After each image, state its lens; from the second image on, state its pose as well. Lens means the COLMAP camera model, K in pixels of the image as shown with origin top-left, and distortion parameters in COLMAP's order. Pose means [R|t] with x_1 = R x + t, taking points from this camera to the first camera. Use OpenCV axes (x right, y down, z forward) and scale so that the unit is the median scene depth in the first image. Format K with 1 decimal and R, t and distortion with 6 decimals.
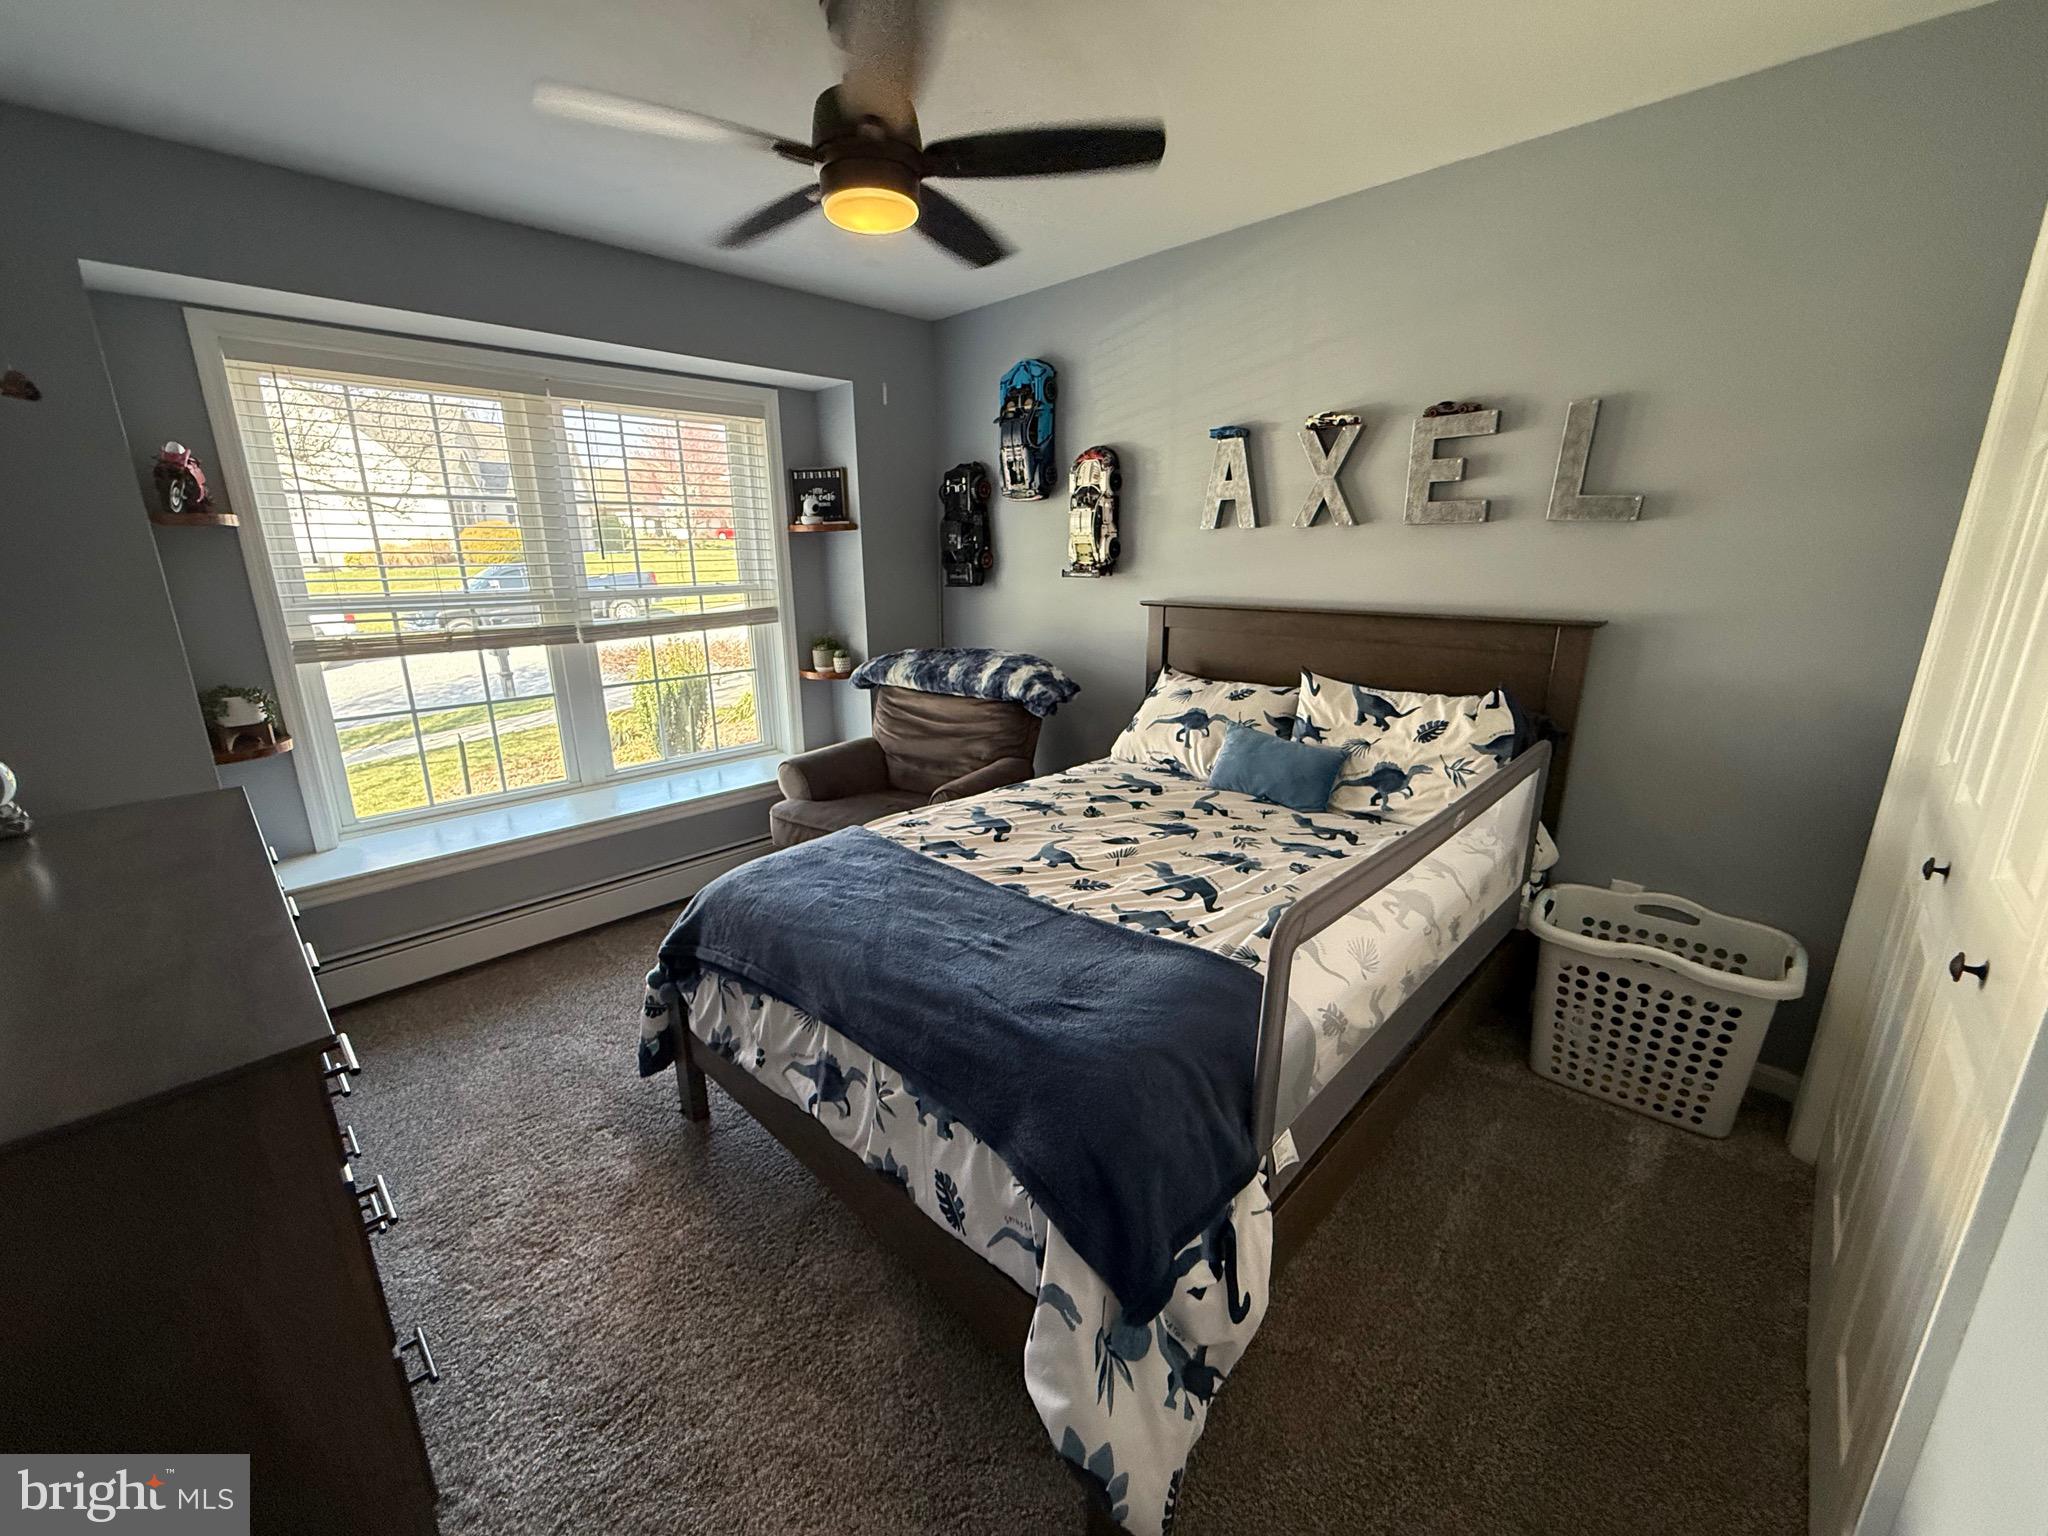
lens RADIAL K [[814.8, 0, 1019.4], [0, 814.8, 761.6], [0, 0, 1]] dist [-0.001513, 0.000139]
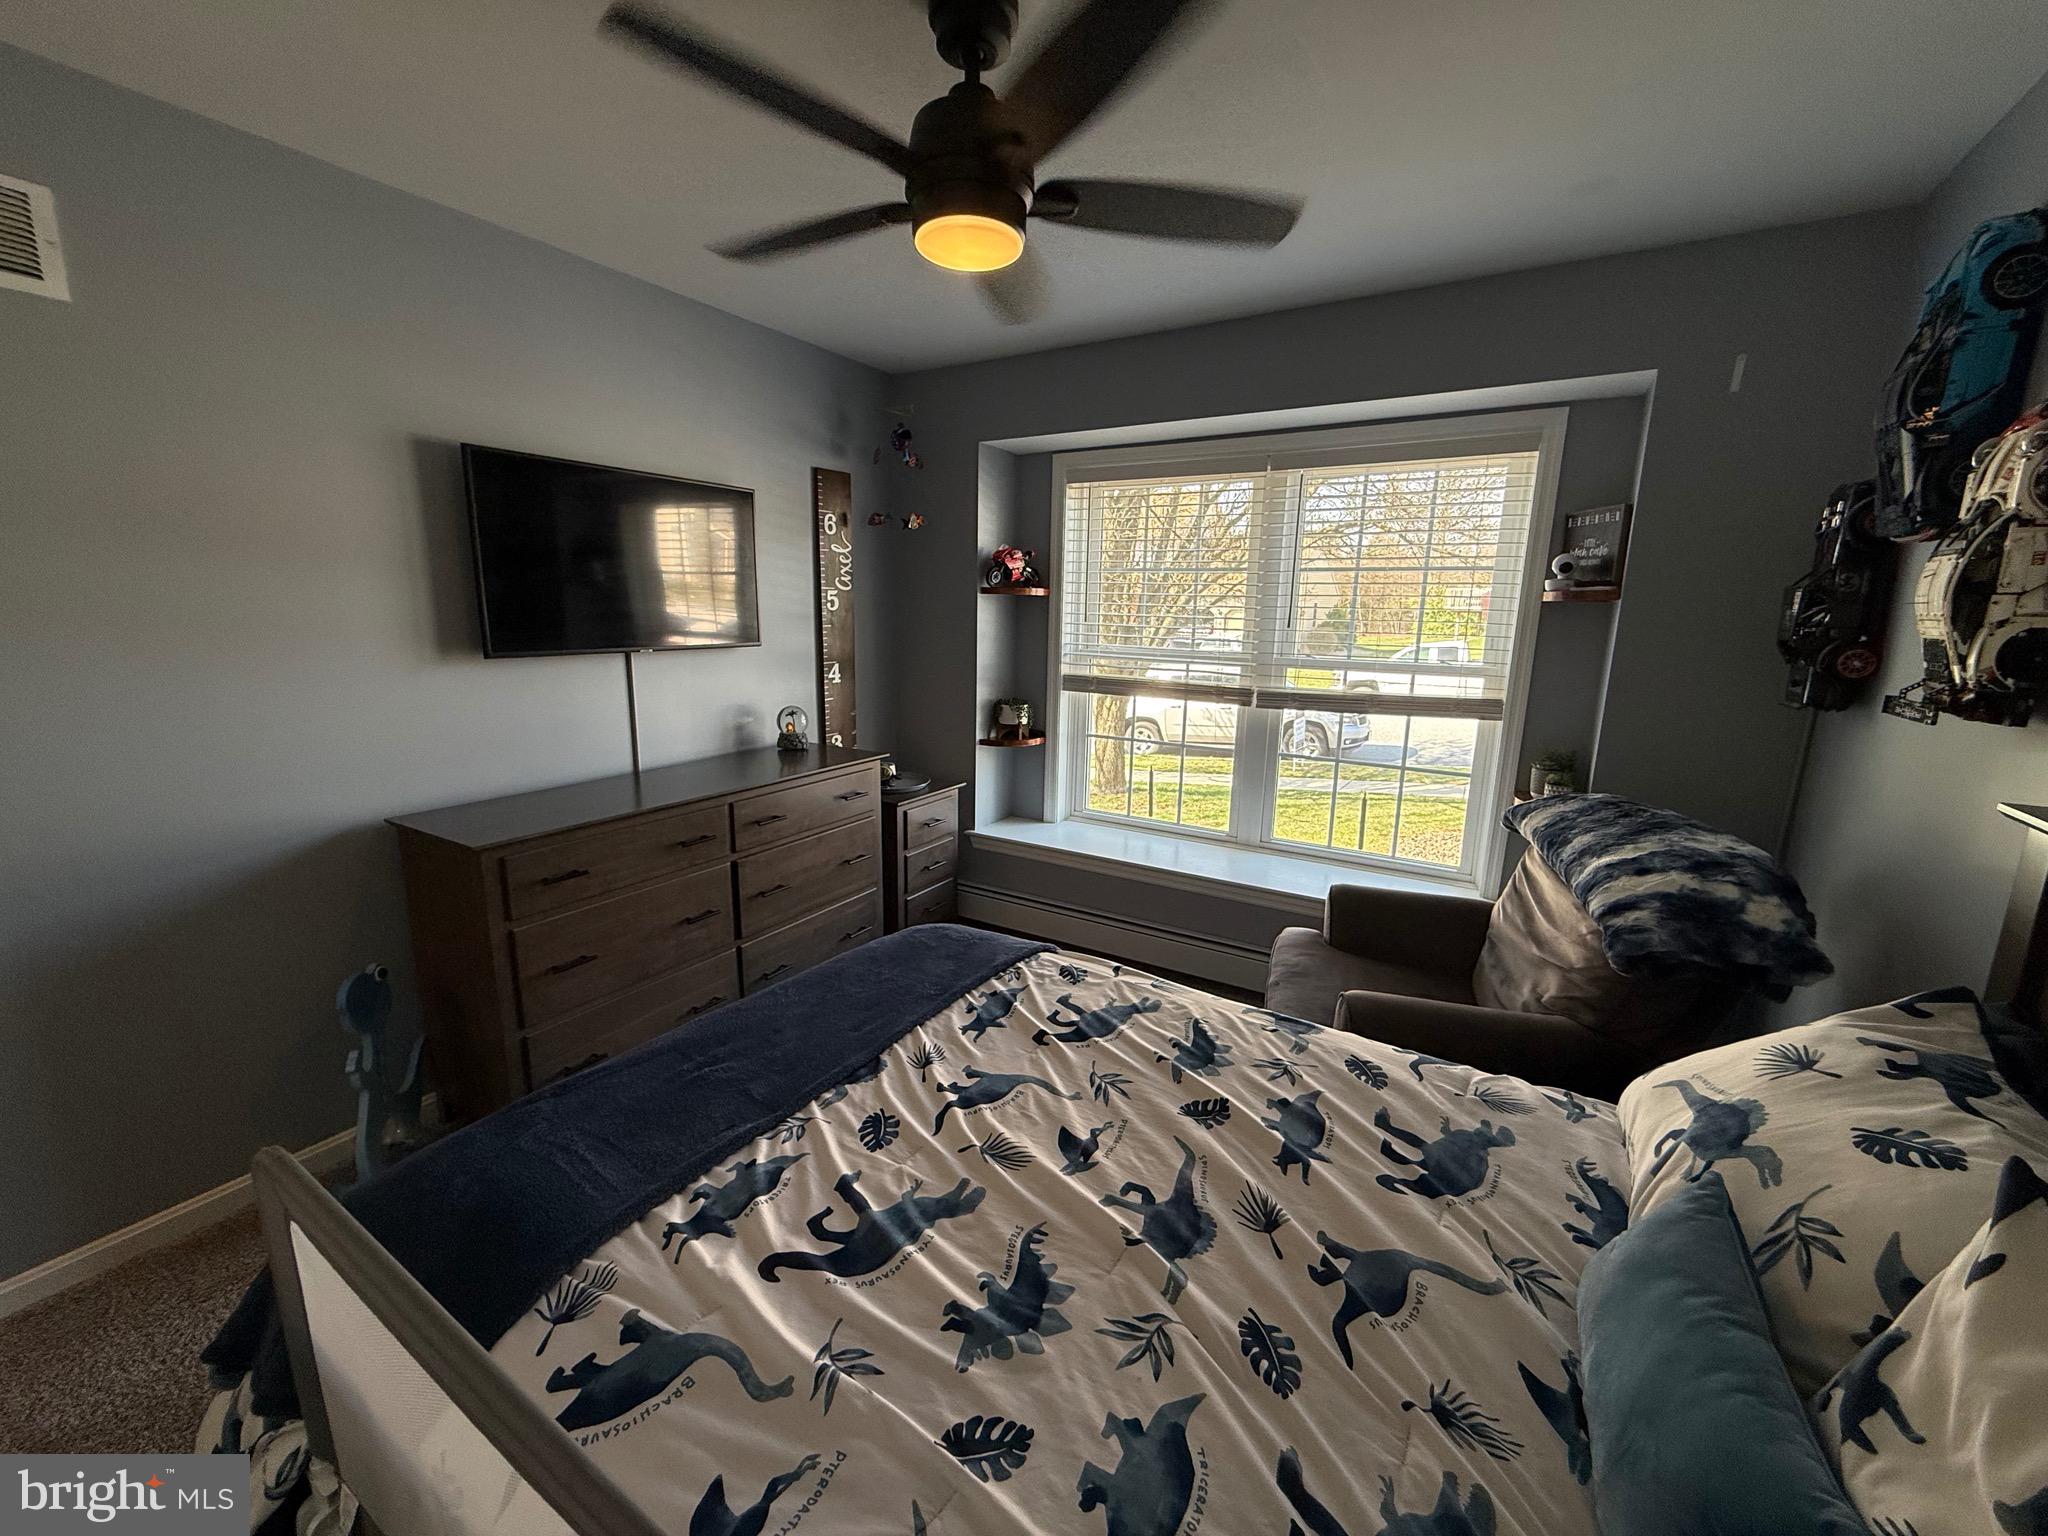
lens RADIAL K [[814.8, 0, 1013.2], [0, 814.8, 759.0], [0, 0, 1]] dist [-0.001513, 0.000139]
pose [[0.213418, 0.196795, -0.956935, 0.536914], [-0.264076, 0.954660, 0.137432, -0.202889], [0.940594, 0.223373, 0.255710, 0.666987]]
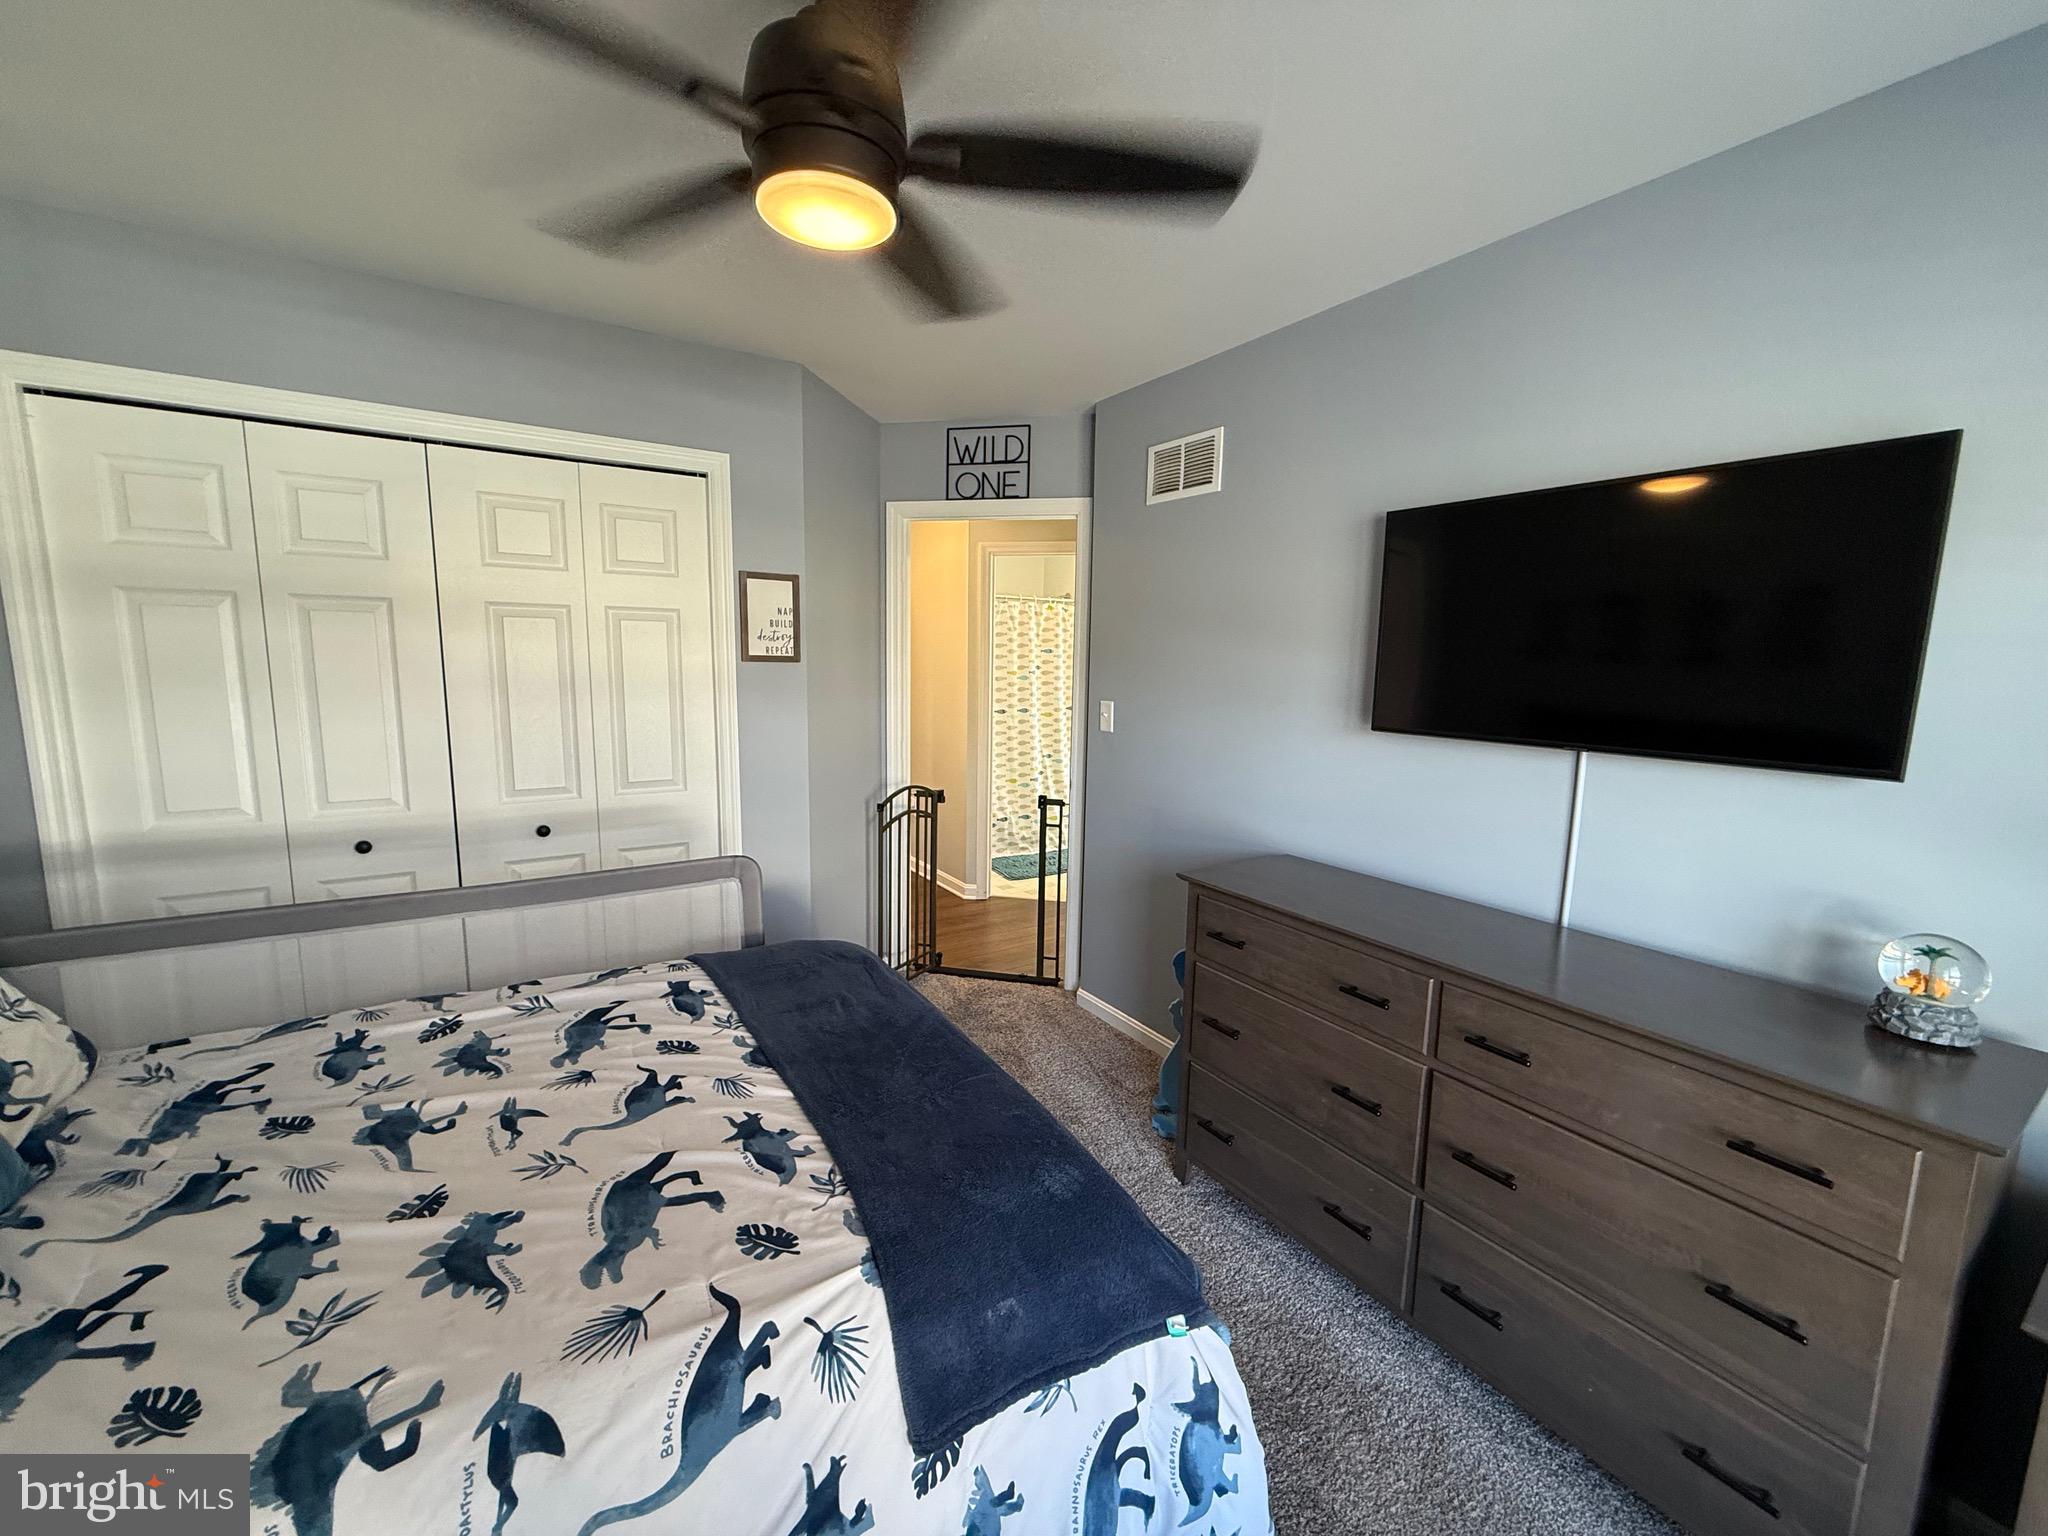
lens RADIAL K [[814.8, 0, 1026.1], [0, 814.8, 771.4], [0, 0, 1]] dist [-0.001513, 0.000139]
pose [[-0.974185, -0.040331, 0.222118, -0.362837], [0.047456, 0.925342, 0.376152, -0.344210], [-0.220706, 0.376983, -0.899540, 1.238282]]
